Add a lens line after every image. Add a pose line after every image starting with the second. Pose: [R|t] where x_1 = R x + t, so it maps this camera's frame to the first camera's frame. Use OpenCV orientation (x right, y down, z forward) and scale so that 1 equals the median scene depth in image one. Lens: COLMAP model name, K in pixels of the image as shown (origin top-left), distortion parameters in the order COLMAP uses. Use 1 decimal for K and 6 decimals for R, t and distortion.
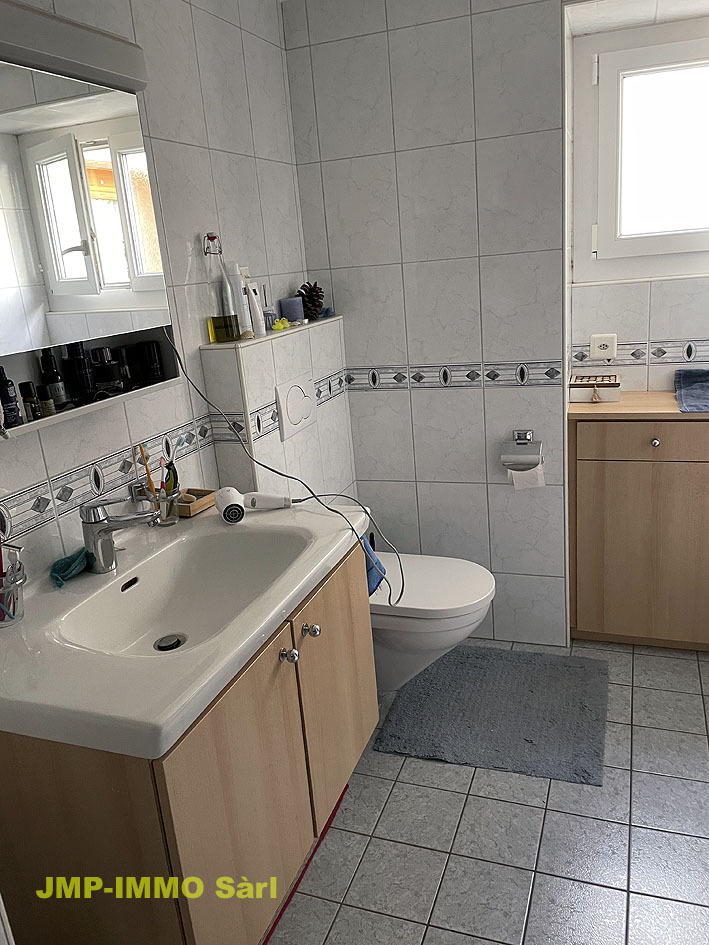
lens RADIAL K [[733.5, 0, 354.1], [0, 733.5, 474.2], [0, 0, 1]] dist [0.077368, -0.073109]
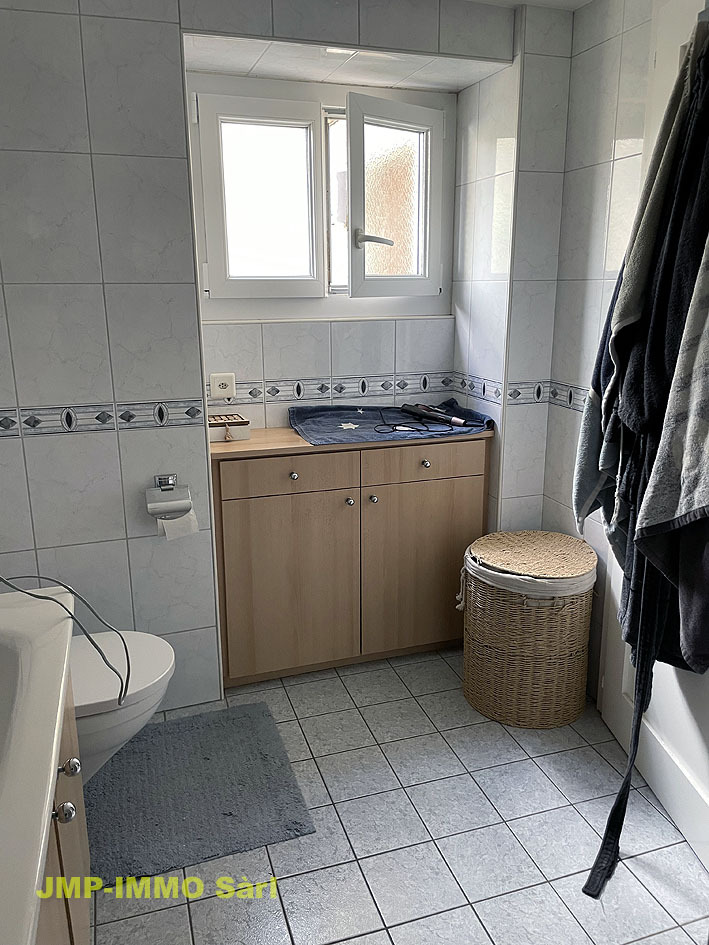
lens RADIAL K [[733.5, 0, 355.9], [0, 733.5, 469.5], [0, 0, 1]] dist [0.077368, -0.073109]
pose [[0.777648, -0.078130, 0.623826, -0.158595], [0.120809, 0.992327, -0.026316, -0.013761], [-0.616983, 0.095828, 0.781120, 0.136837]]
